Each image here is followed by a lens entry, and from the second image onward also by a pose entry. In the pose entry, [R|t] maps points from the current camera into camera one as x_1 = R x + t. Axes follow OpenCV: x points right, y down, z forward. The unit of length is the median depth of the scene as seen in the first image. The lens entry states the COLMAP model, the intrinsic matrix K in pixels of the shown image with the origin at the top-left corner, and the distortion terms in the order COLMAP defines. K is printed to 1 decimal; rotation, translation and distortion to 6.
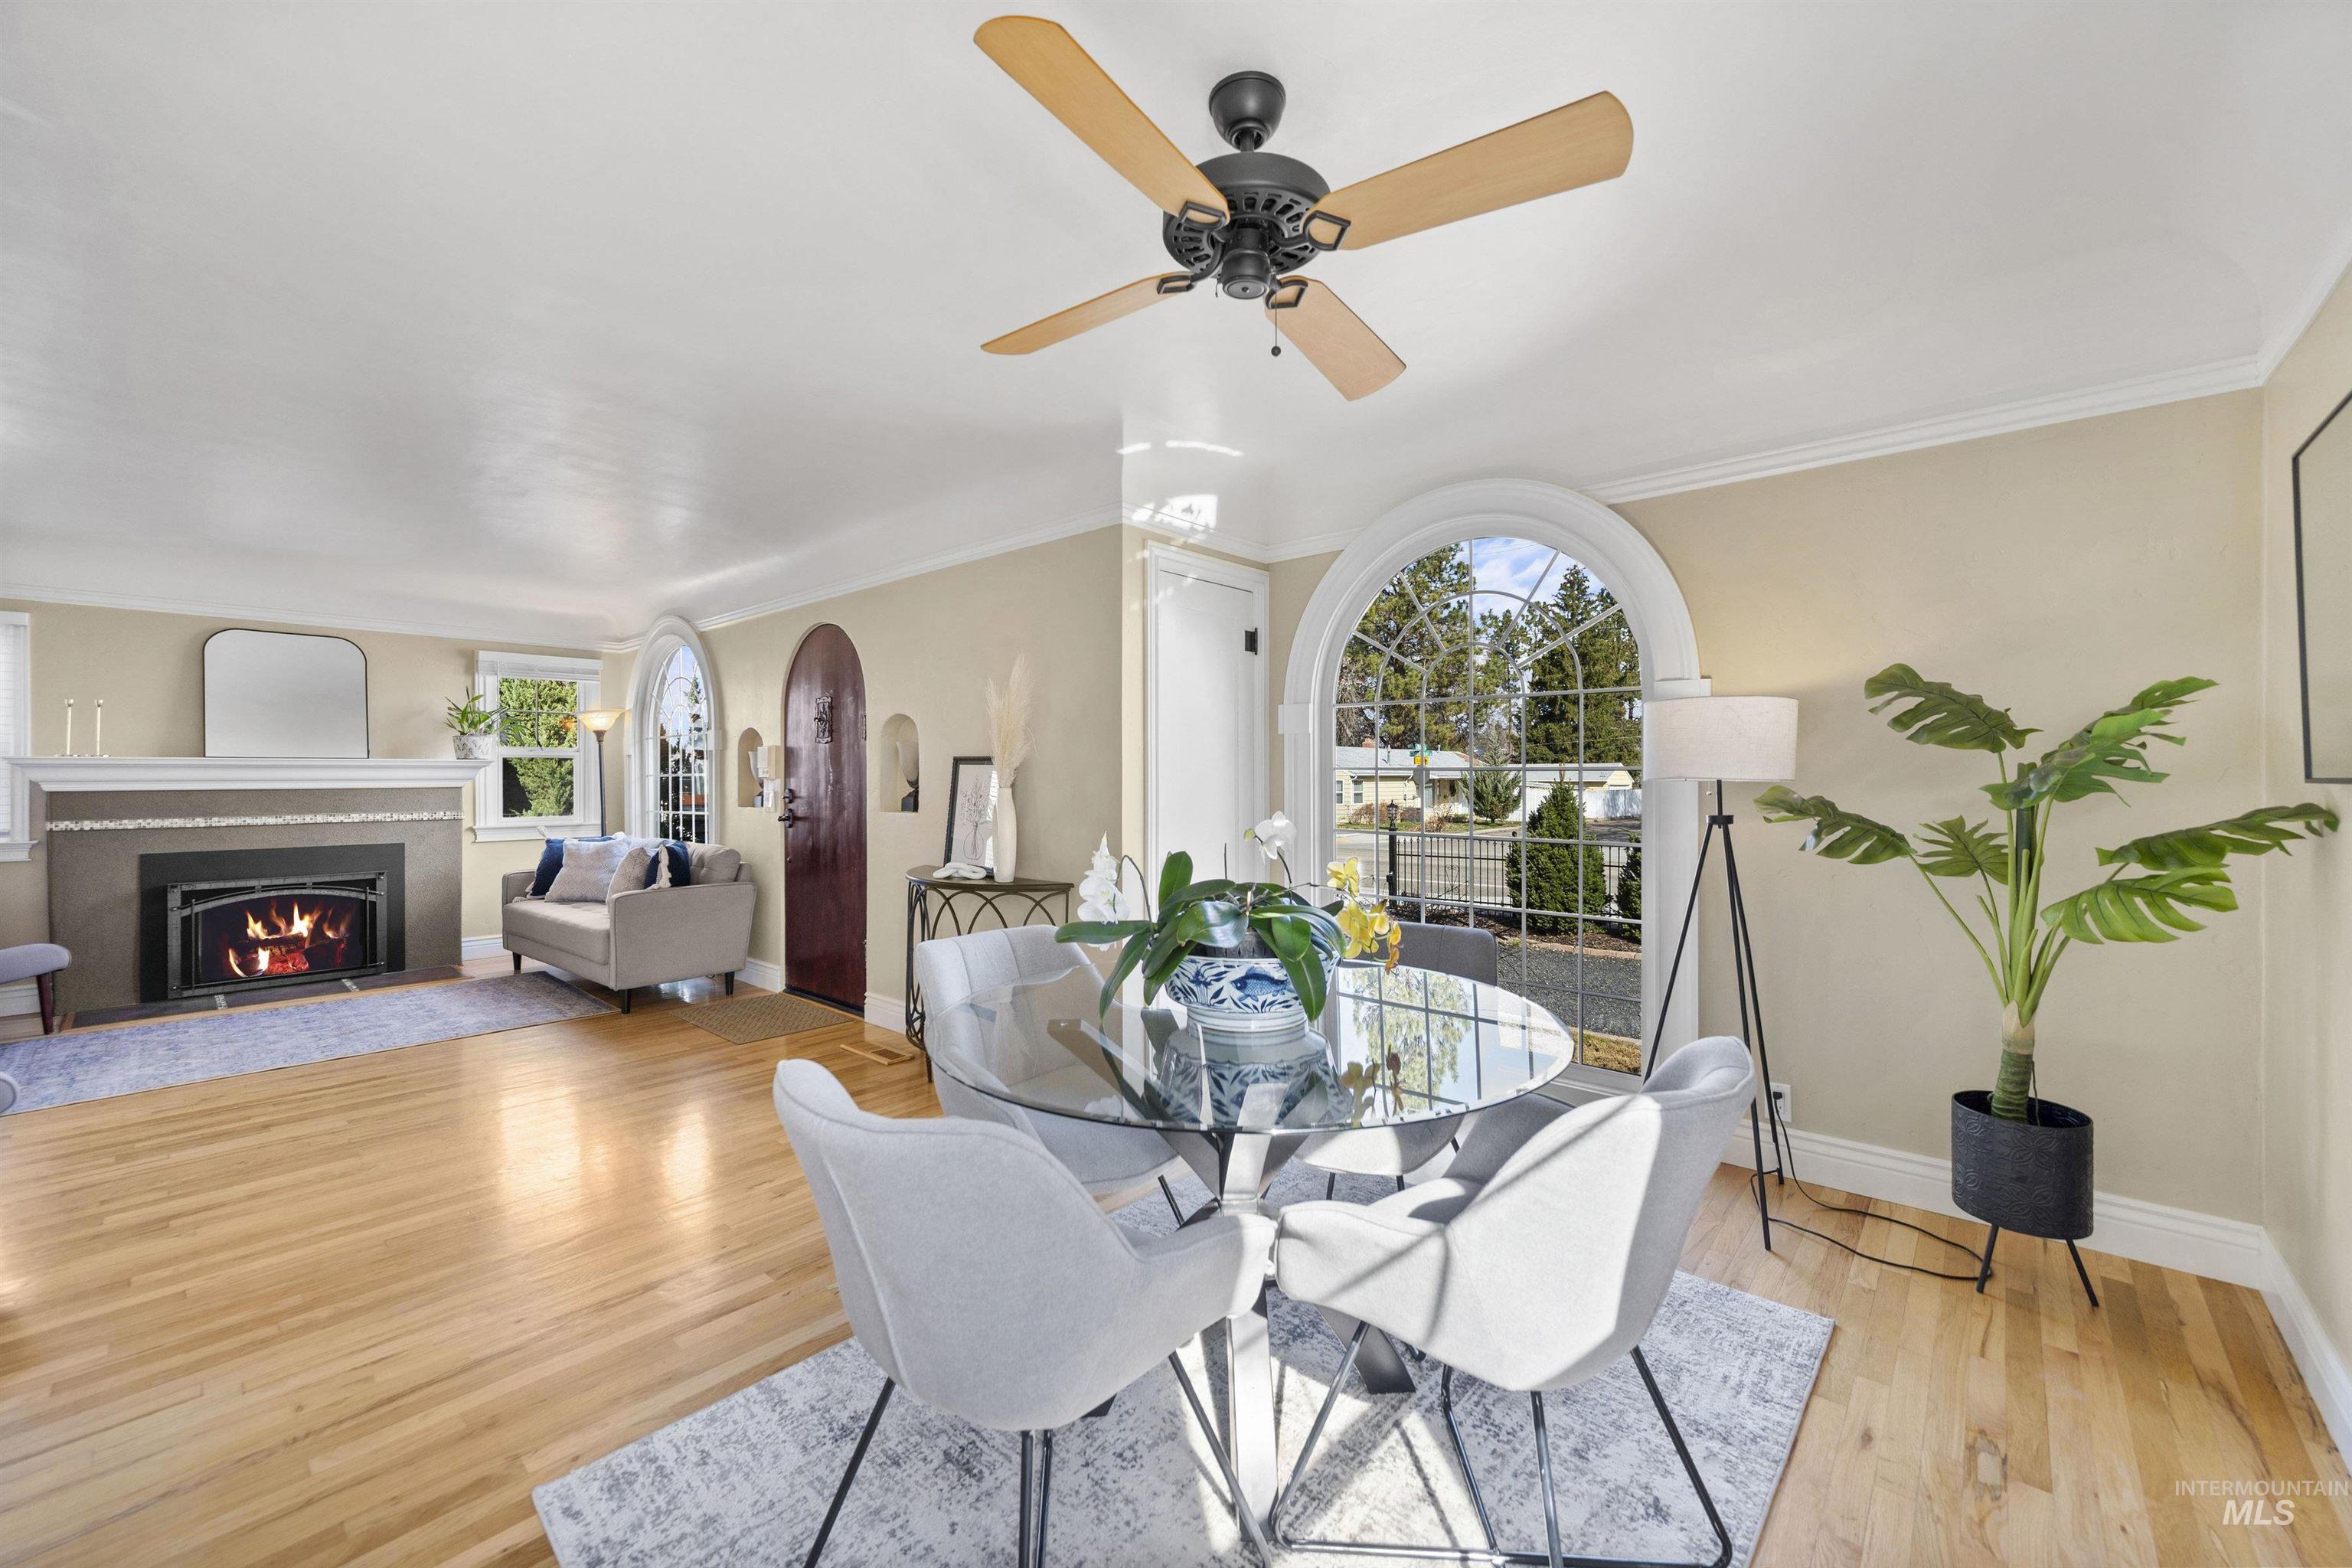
lens RADIAL K [[935.0, 0, 1182.6], [0, 935.0, 781.3], [0, 0, 1]] dist [-0.000369, -0.000205]
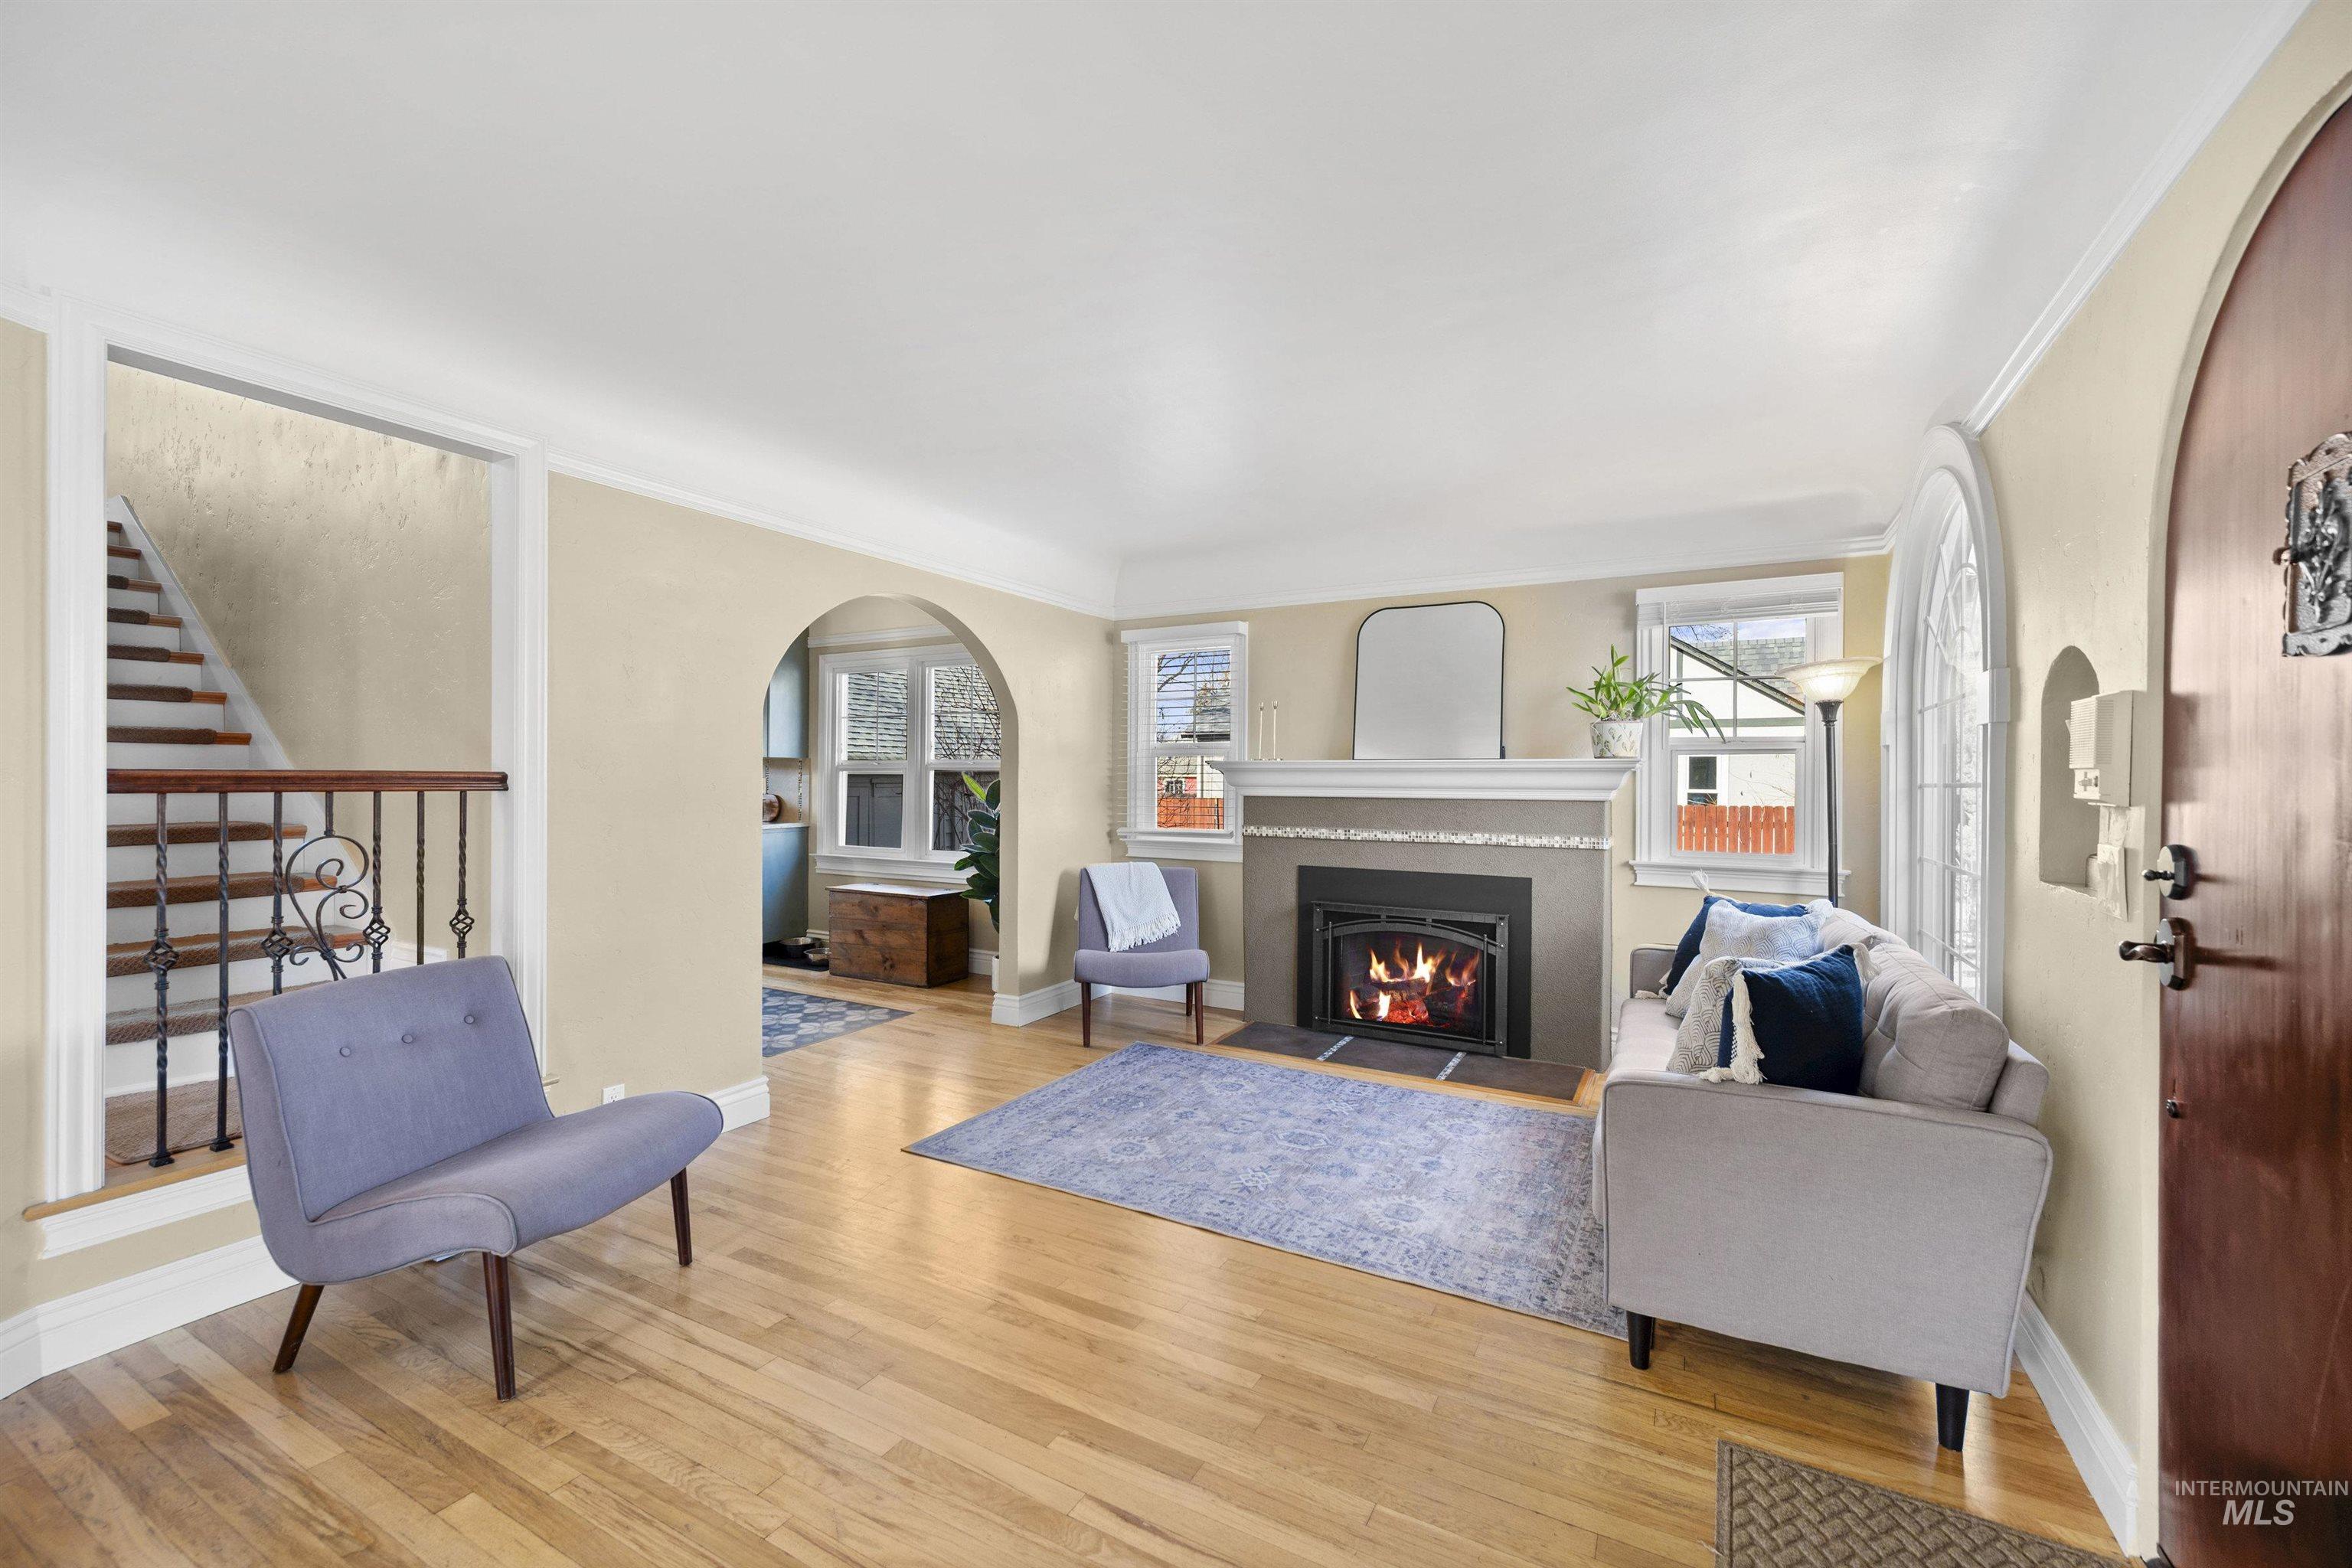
lens RADIAL K [[935.0, 0, 1212.9], [0, 935.0, 779.8], [0, 0, 1]] dist [-0.000369, -0.000205]
pose [[0.240868, 0.006314, -0.970537, -0.219150], [-0.010629, 0.999936, 0.003867, -0.008513], [0.970500, 0.009384, 0.240920, 0.634345]]
